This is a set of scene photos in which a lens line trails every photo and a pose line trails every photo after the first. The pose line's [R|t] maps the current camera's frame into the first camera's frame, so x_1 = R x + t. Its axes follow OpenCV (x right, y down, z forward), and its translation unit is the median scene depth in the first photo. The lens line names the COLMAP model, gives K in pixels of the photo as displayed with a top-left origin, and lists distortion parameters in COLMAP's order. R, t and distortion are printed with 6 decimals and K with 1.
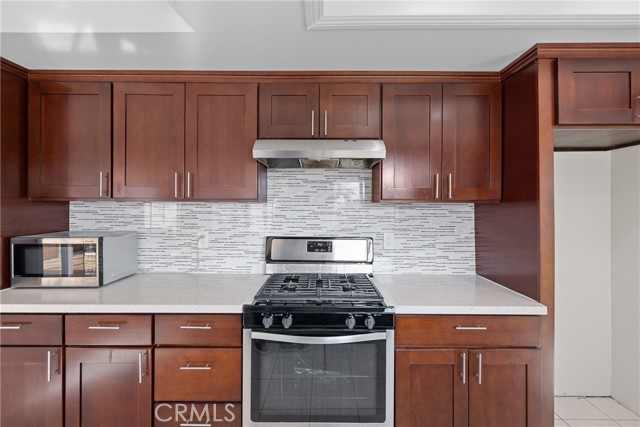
lens RADIAL K [[269.2, 0, 320.9], [0, 269.2, 207.2], [0, 0, 1]] dist [-0.001072, 0.000445]
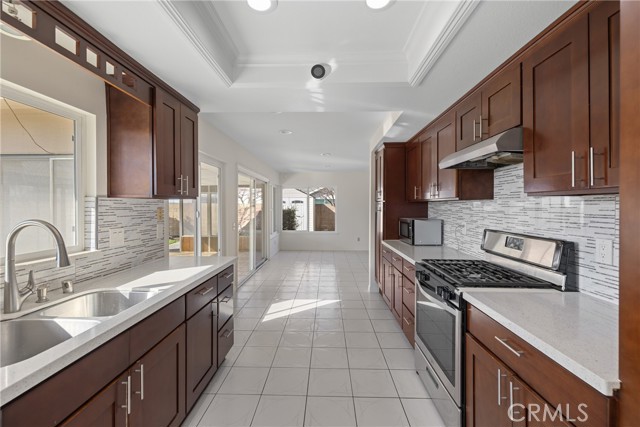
lens RADIAL K [[269.2, 0, 322.3], [0, 269.2, 207.3], [0, 0, 1]] dist [-0.001072, 0.000445]
pose [[-0.016212, -0.000094, -0.999869, 0.937260], [-0.007924, 0.999969, 0.000035, 0.020427], [0.999837, 0.007923, -0.016212, 0.301912]]
